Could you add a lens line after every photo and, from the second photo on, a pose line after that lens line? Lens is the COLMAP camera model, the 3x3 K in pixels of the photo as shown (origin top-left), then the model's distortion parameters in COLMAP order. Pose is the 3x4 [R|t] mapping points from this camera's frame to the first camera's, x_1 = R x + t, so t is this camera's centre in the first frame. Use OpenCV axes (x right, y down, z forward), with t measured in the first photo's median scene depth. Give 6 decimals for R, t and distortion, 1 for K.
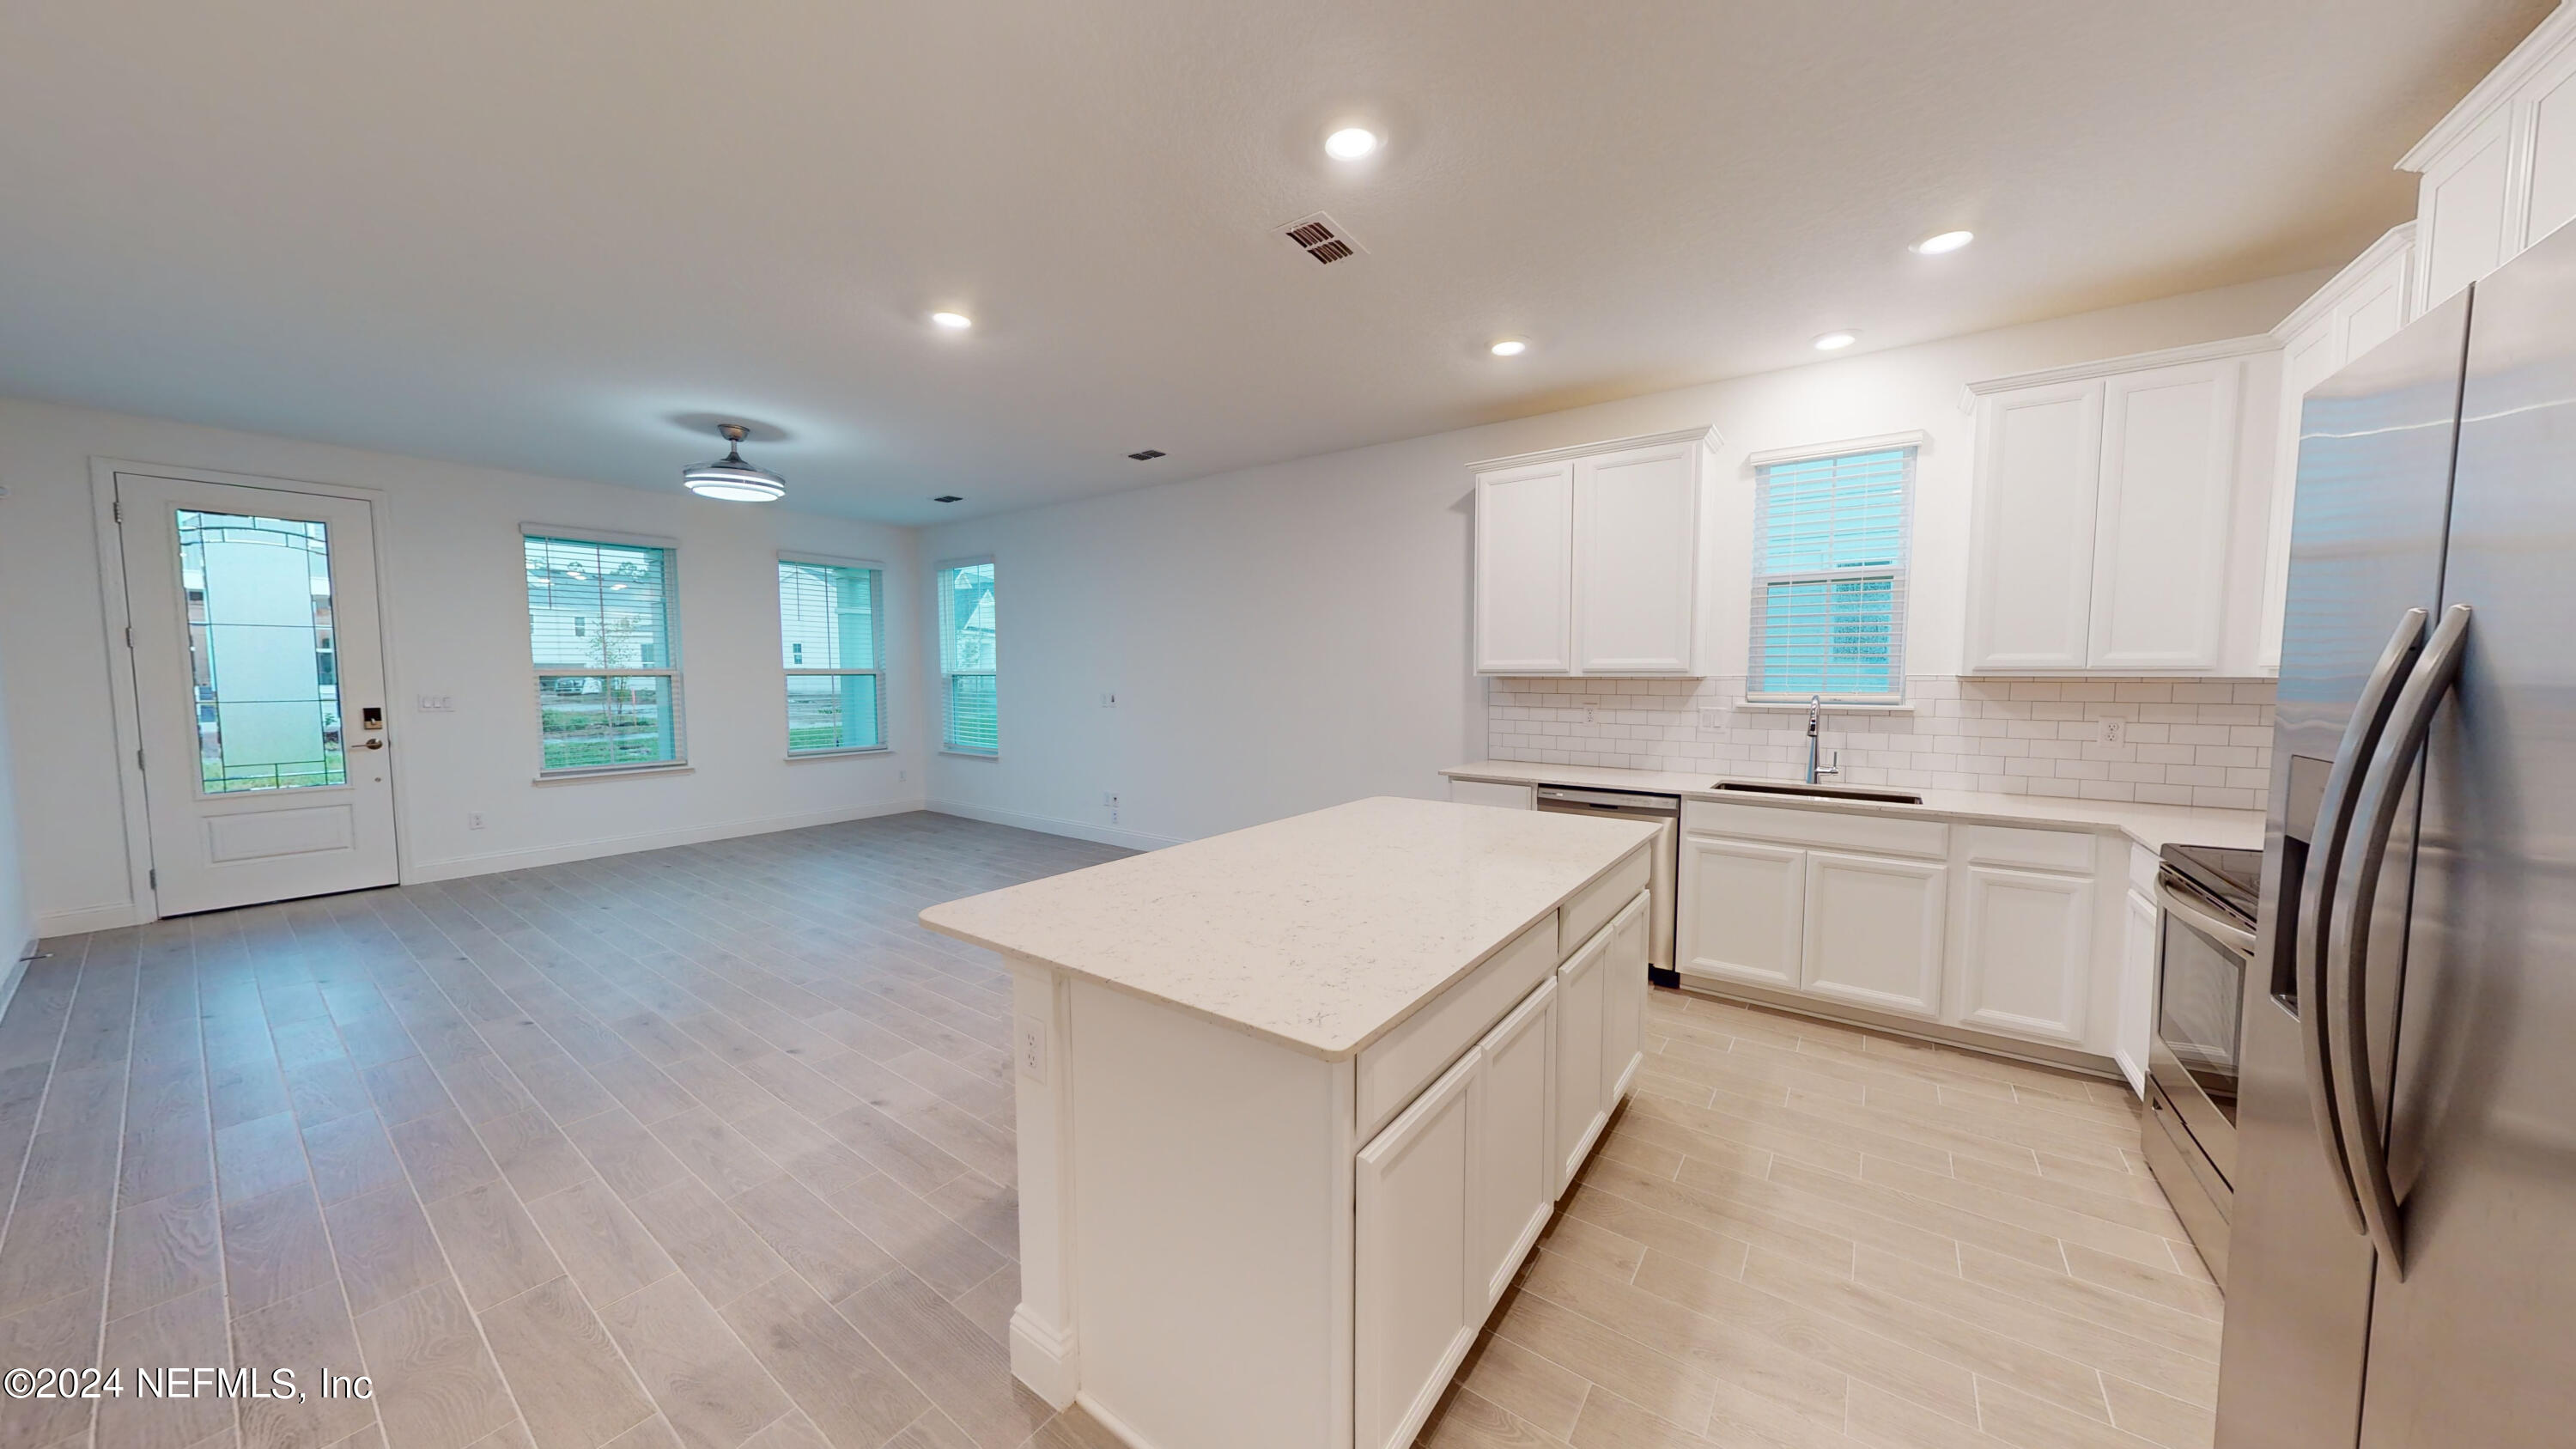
lens RADIAL K [[813.7, 0, 1286.7], [0, 813.7, 728.2], [0, 0, 1]] dist [0.000008, 0.000012]
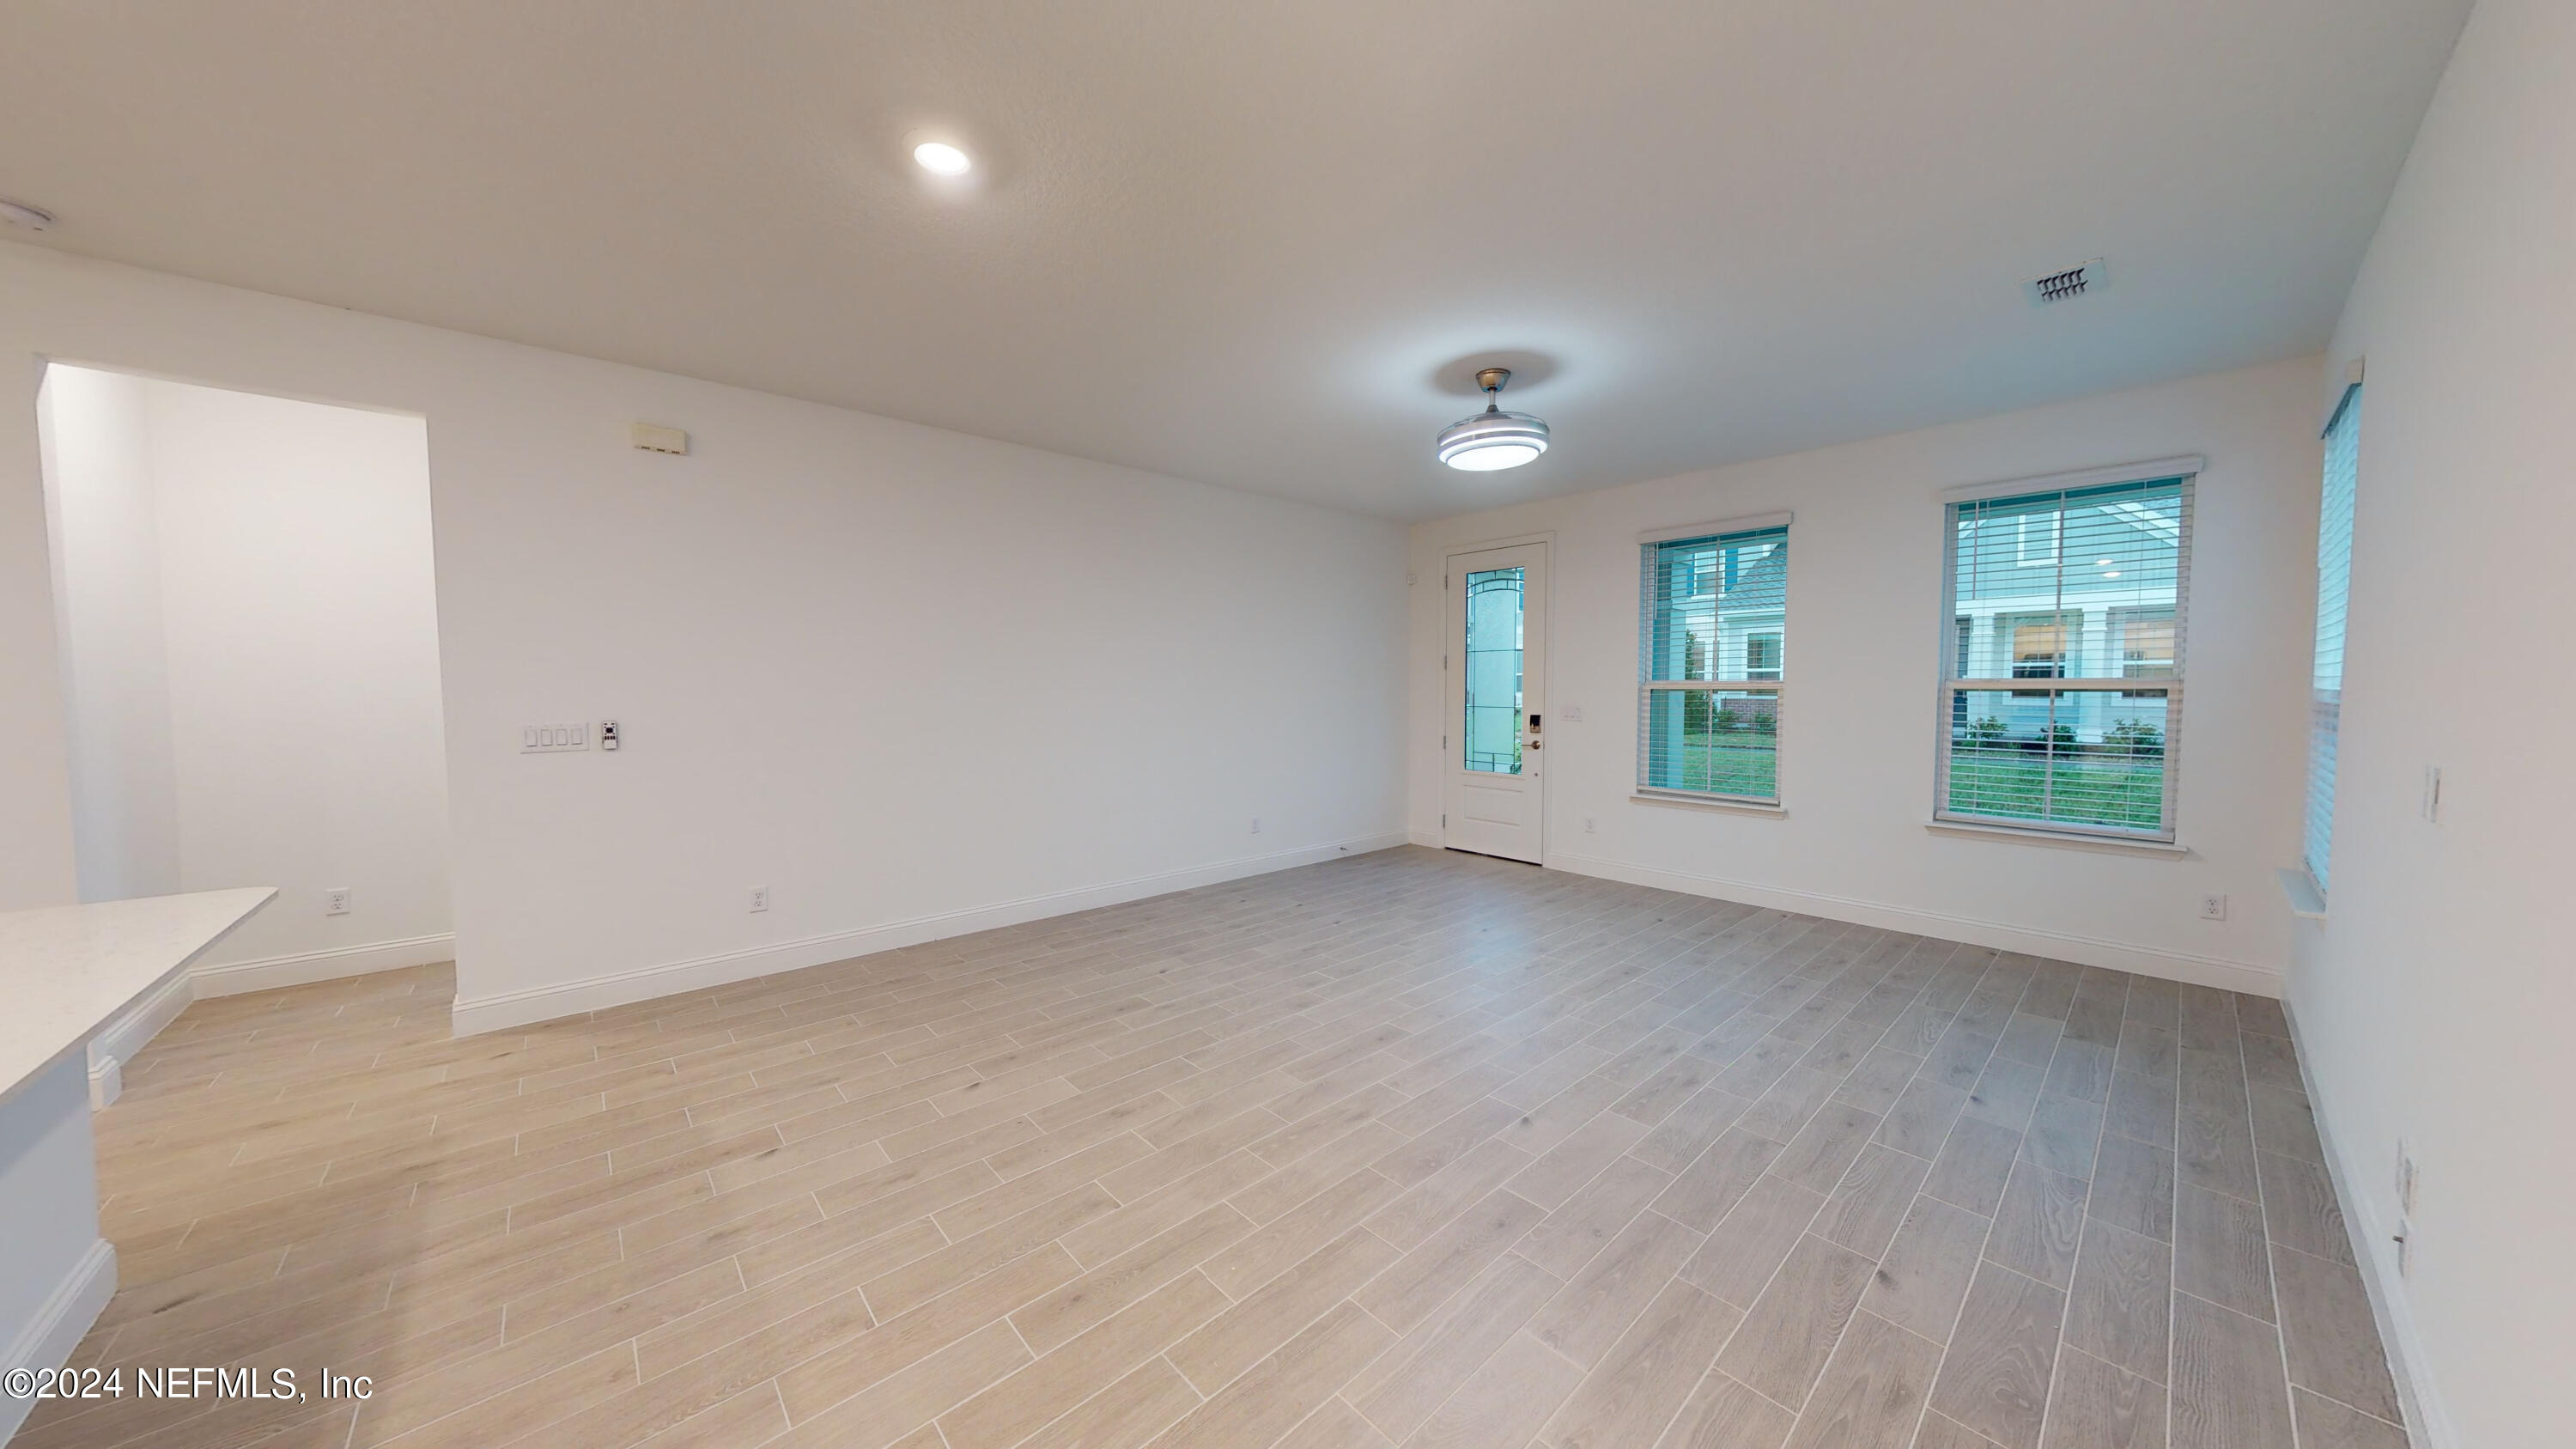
lens RADIAL K [[813.7, 0, 1286.7], [0, 813.7, 728.2], [0, 0, 1]] dist [0.000008, 0.000012]
pose [[-0.205743, 0.050376, -0.977309, 0.129911], [-0.067245, 0.995586, 0.065474, -0.059924], [0.976293, 0.079190, -0.201448, 0.889459]]
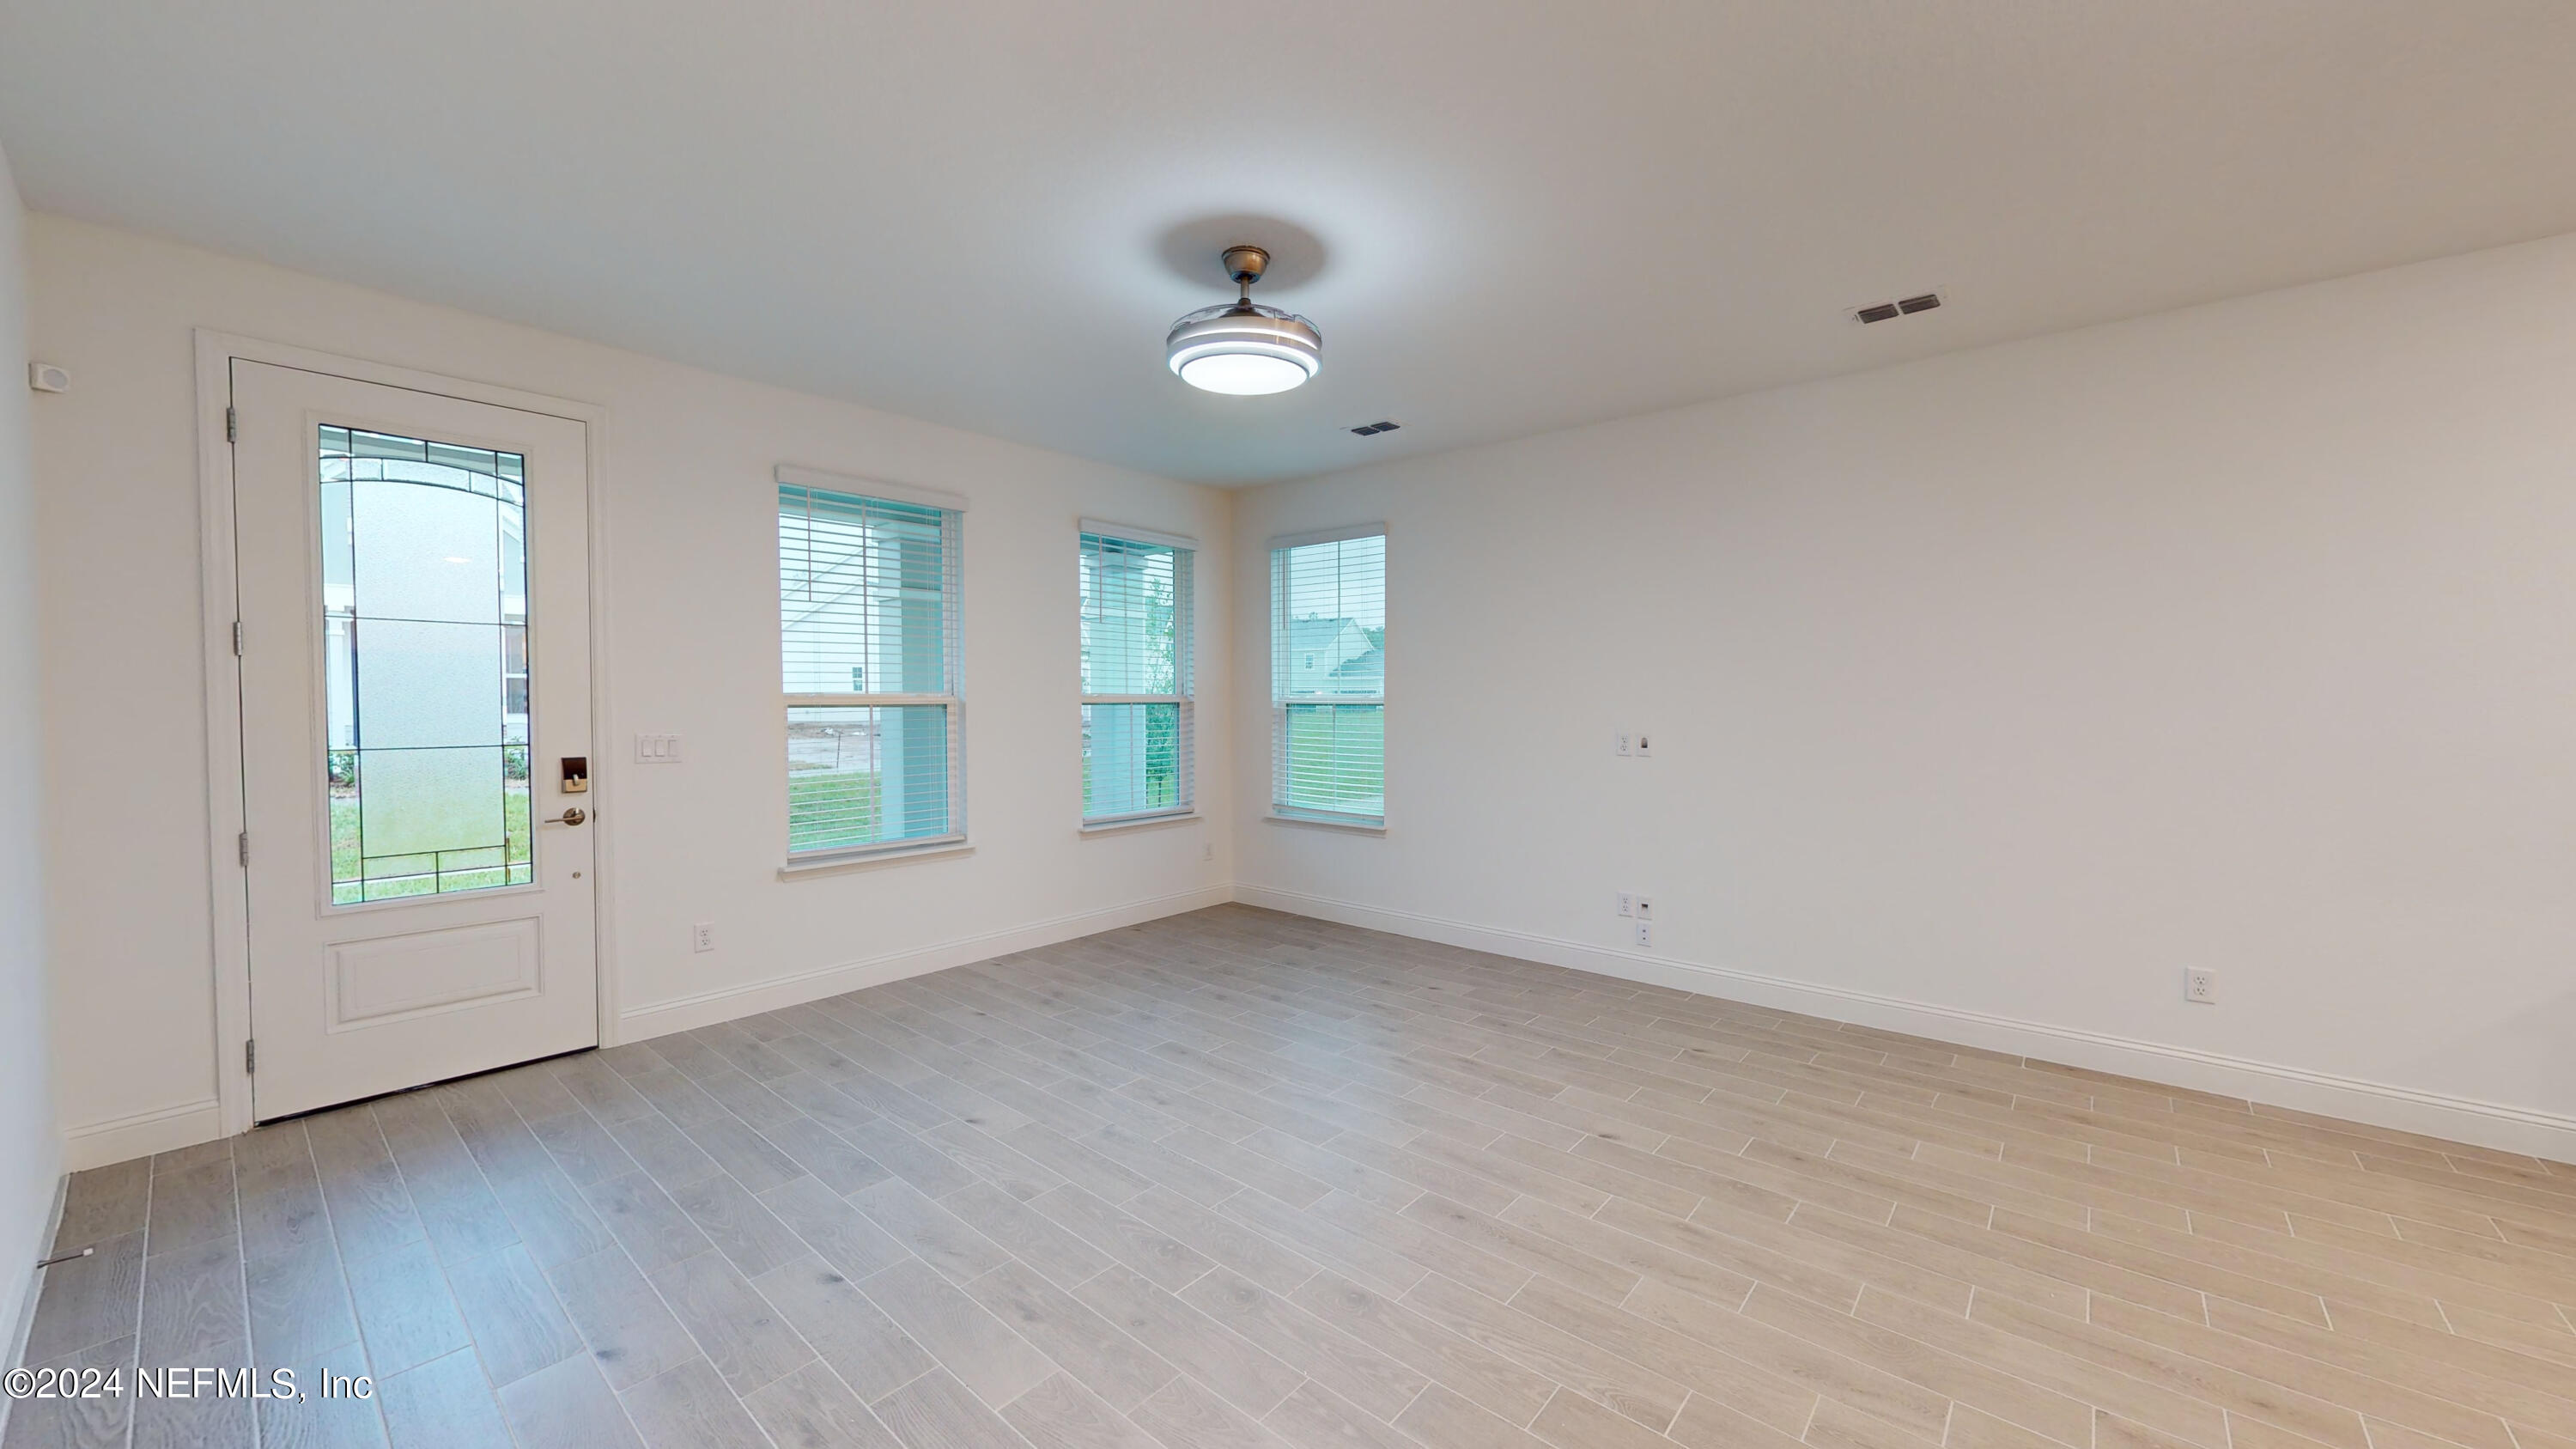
lens RADIAL K [[941.0, 0, 1283.8], [0, 941.0, 729.2], [0, 0, 1]] dist [0.001194, -0.000104]
pose [[0.996519, 0.001773, -0.083350, -0.538369], [-0.005113, 0.999192, -0.039873, -0.020885], [0.083212, 0.040160, 0.995722, 0.342130]]
